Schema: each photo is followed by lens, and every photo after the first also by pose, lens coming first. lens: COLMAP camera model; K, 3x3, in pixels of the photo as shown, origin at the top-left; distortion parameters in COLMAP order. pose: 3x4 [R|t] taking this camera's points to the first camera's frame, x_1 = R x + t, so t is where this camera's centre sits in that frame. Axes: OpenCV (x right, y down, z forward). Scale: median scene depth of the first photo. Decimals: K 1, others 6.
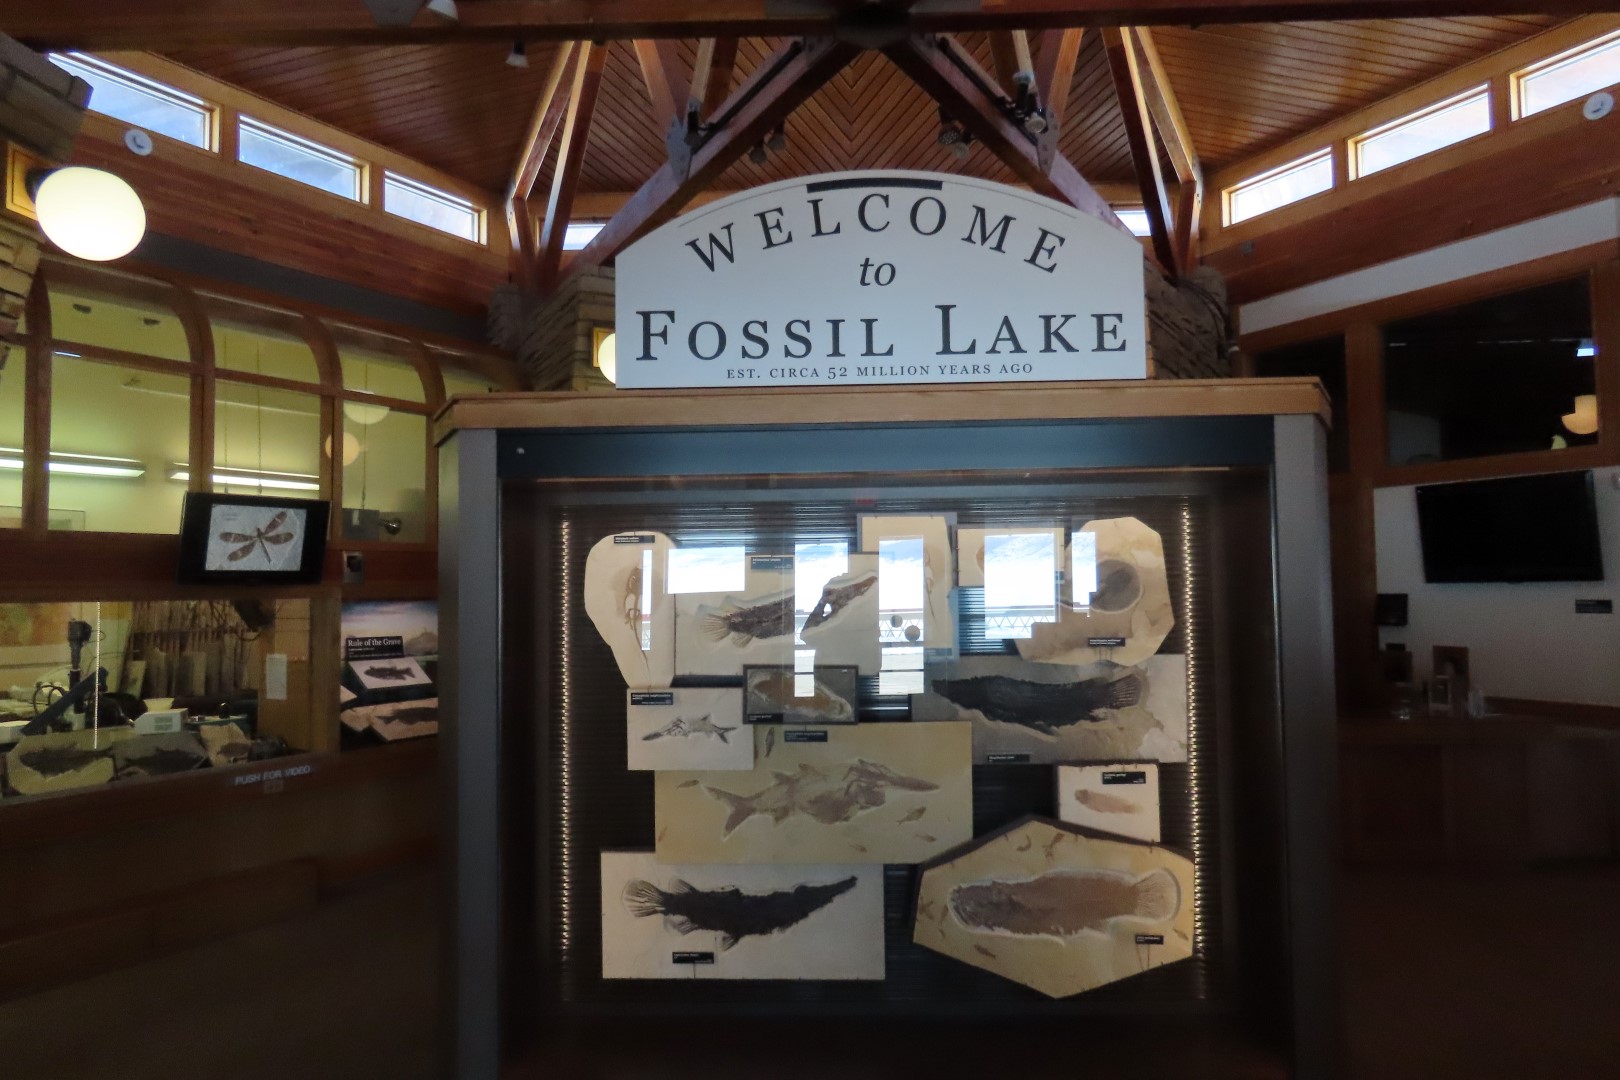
lens RADIAL K [[1040.0, 0, 810.0], [0, 1040.0, 540.0], [0, 0, 1]] dist [-0.006591, 0.000020]
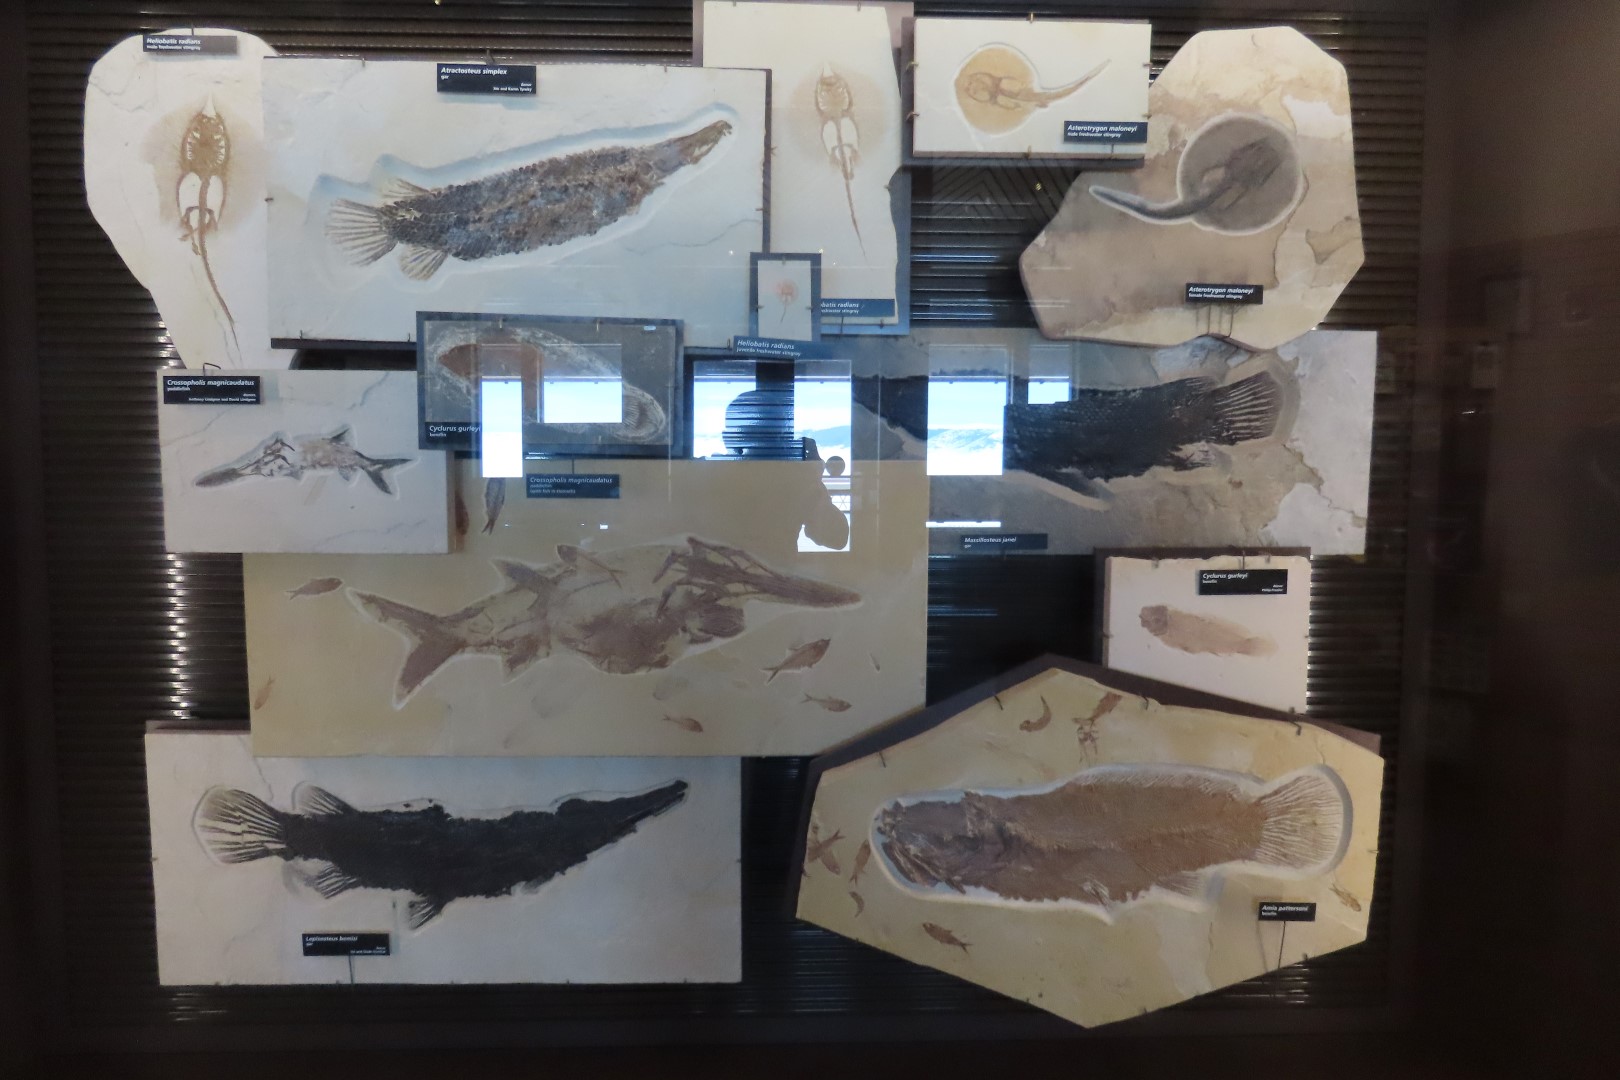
lens RADIAL K [[1040.0, 0, 810.0], [0, 1040.0, 540.0], [0, 0, 1]] dist [-0.006591, 0.000020]
pose [[0.997720, 0.013815, 0.066053, 0.070682], [-0.020801, 0.994118, 0.106286, 0.161831], [-0.064196, -0.107418, 0.992139, 0.536189]]
